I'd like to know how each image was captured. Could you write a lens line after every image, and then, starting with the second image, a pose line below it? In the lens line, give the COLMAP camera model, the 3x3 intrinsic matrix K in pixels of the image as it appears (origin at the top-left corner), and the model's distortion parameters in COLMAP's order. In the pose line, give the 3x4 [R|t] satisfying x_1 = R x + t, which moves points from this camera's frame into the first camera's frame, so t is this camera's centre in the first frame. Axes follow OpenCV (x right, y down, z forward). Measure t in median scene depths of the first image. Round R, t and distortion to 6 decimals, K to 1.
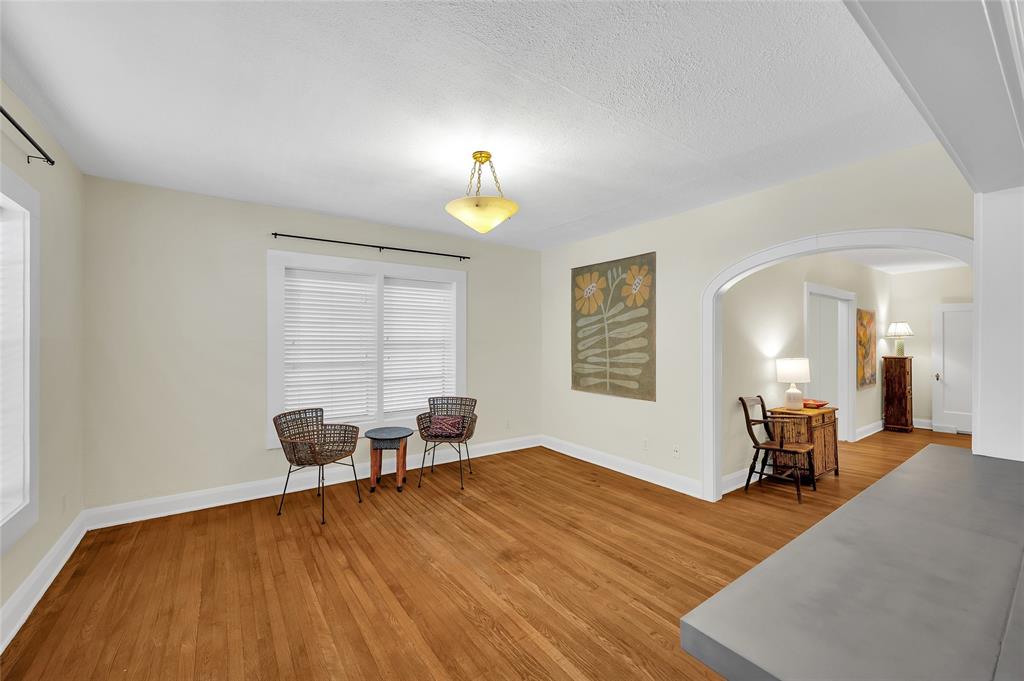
lens RADIAL K [[398.9, 0, 504.2], [0, 398.9, 339.3], [0, 0, 1]] dist [-0.007843, -0.000367]
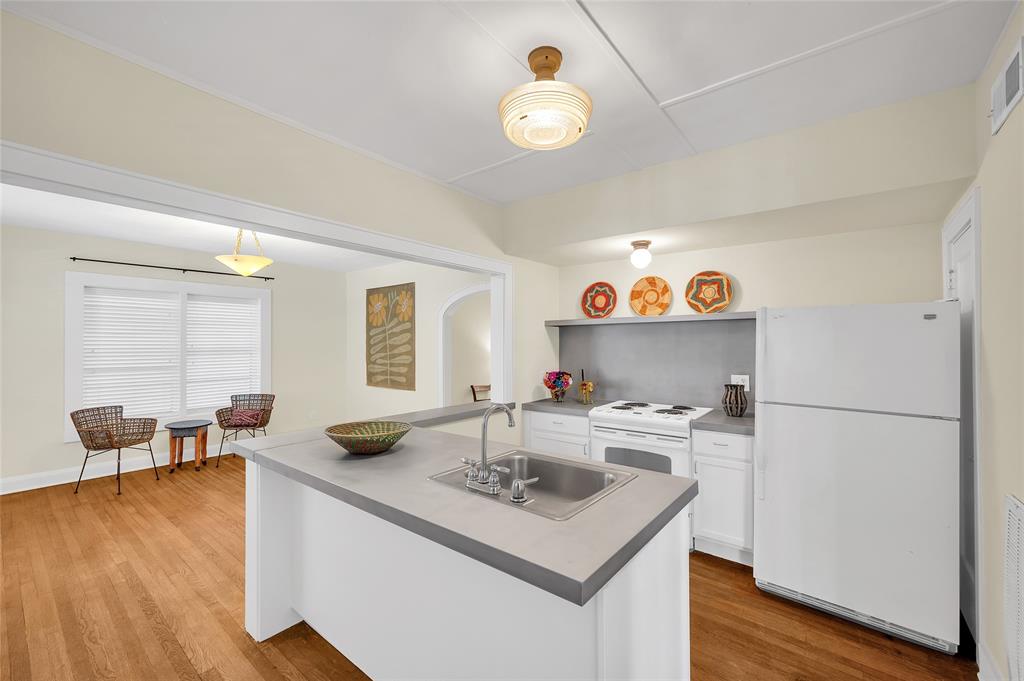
lens RADIAL K [[398.9, 0, 487.0], [0, 398.9, 339.1], [0, 0, 1]] dist [-0.007843, -0.000367]
pose [[0.961157, -0.002096, 0.275993, 0.237405], [0.005700, 0.999909, -0.012259, -0.003785], [-0.275942, 0.013356, 0.961081, -0.393878]]
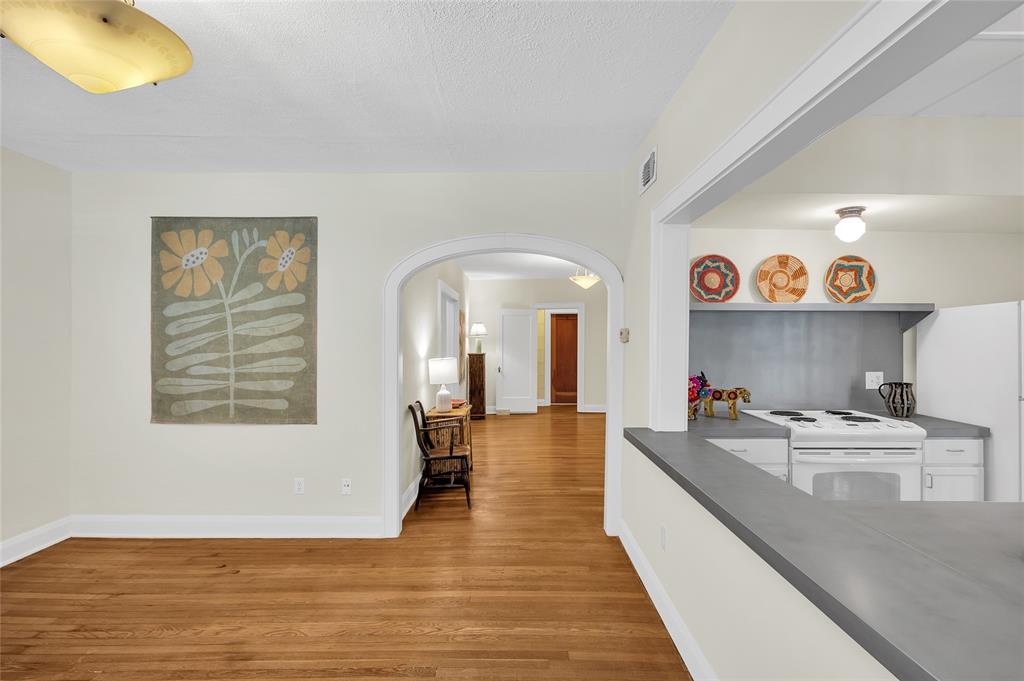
lens RADIAL K [[484.7, 0, 508.6], [0, 484.7, 337.8], [0, 0, 1]] dist [-0.001801, 0.000594]
pose [[0.576251, 0.001324, 0.817272, -0.138360], [-0.001689, 0.999998, -0.000429, -0.000655], [-0.817271, -0.001133, 0.576252, 0.207213]]
